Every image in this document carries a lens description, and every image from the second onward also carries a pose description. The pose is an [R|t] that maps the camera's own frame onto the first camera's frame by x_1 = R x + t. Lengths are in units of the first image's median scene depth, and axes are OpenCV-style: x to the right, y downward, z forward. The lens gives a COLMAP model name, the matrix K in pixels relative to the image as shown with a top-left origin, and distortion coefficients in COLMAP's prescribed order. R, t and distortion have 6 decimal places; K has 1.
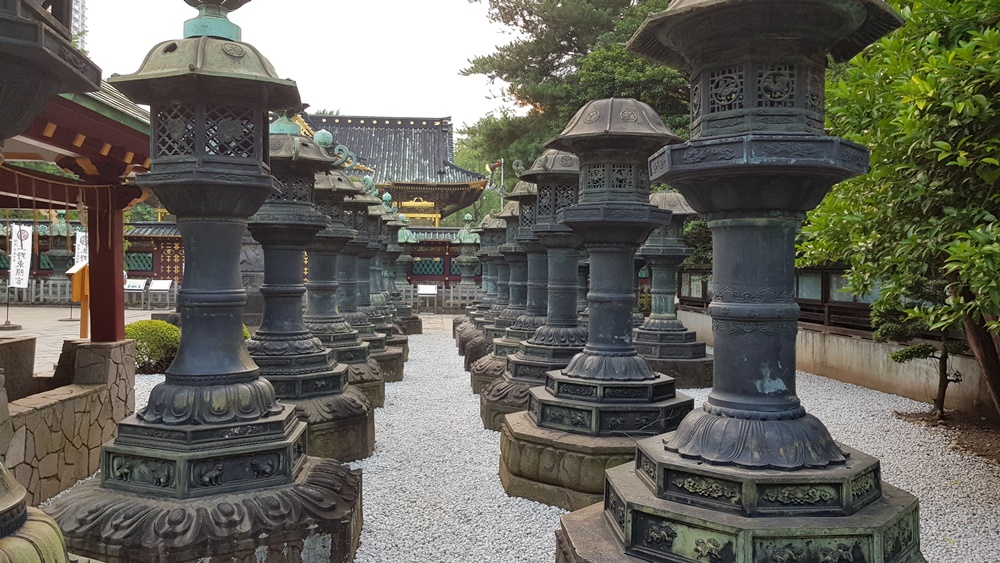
lens RADIAL K [[897.4, 0, 500.0], [0, 897.4, 281.5], [0, 0, 1]] dist [0.066686, -0.011925]
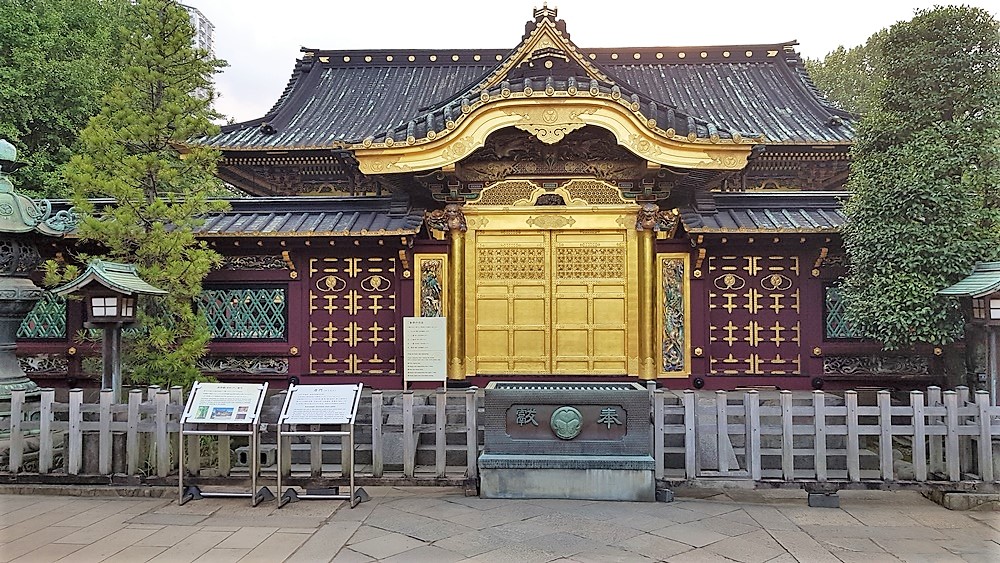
lens RADIAL K [[897.4, 0, 500.0], [0, 897.4, 281.5], [0, 0, 1]] dist [0.066686, -0.011925]
pose [[0.992497, -0.021771, -0.120318, -0.262198], [0.015249, 0.998377, -0.054862, -0.014000], [0.121317, 0.052616, 0.991218, 0.672559]]
